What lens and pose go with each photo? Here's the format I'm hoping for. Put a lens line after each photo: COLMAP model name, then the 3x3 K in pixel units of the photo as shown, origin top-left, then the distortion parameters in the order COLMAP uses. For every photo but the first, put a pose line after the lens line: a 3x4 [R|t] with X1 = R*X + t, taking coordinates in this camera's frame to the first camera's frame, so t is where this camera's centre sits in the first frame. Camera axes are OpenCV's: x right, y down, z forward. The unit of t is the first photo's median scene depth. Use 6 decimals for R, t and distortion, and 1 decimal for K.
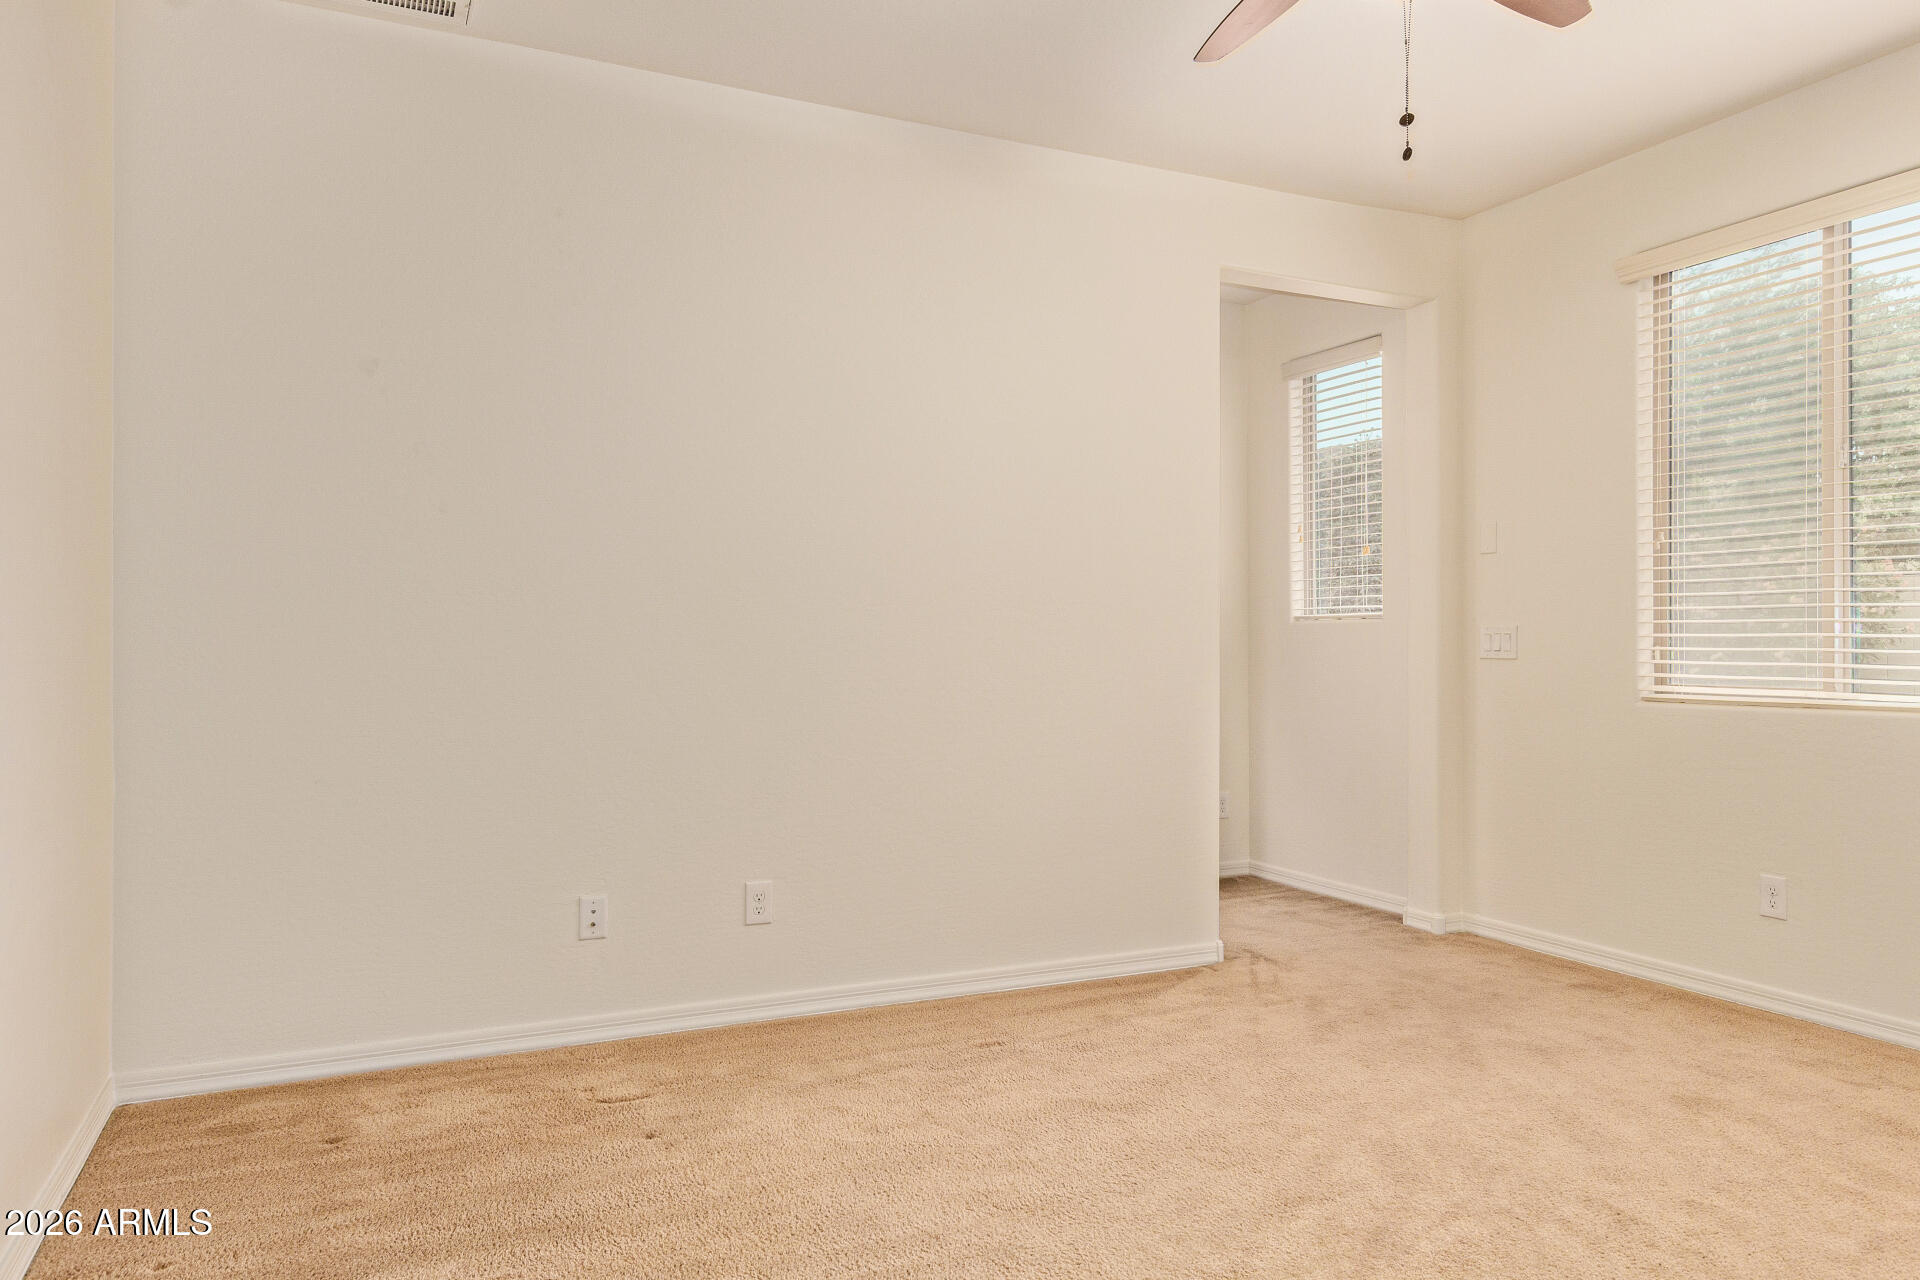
lens RADIAL K [[1291.8, 0, 961.7], [0, 1291.8, 642.5], [0, 0, 1]] dist [0.002430, -0.000782]
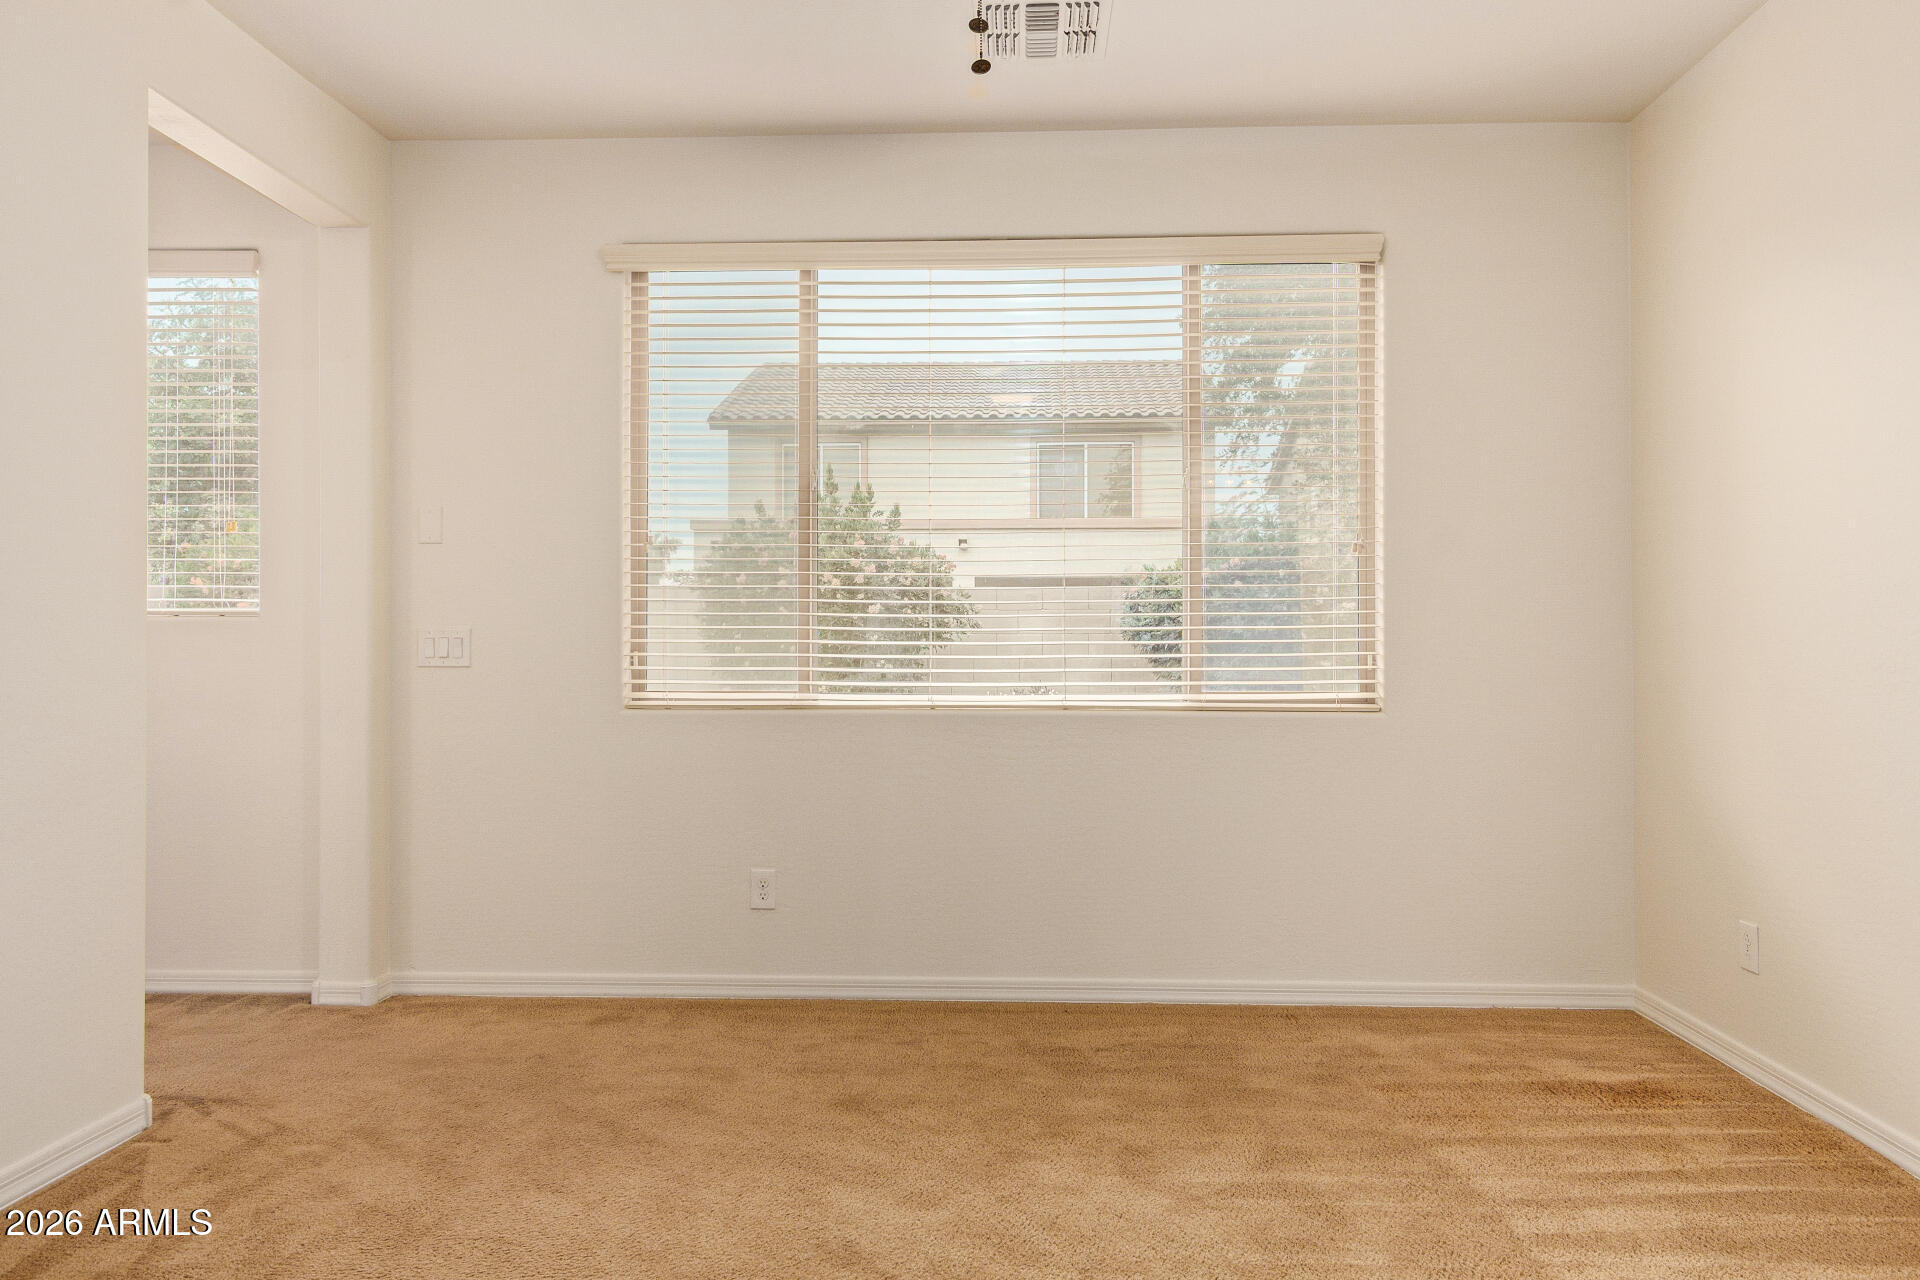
lens RADIAL K [[1291.8, 0, 961.6], [0, 1291.8, 638.9], [0, 0, 1]] dist [0.002430, -0.000782]
pose [[0.453794, 0.007109, 0.891078, -0.217444], [-0.002456, 0.999974, -0.006727, -0.000963], [-0.891103, 0.000864, 0.453800, 0.340224]]
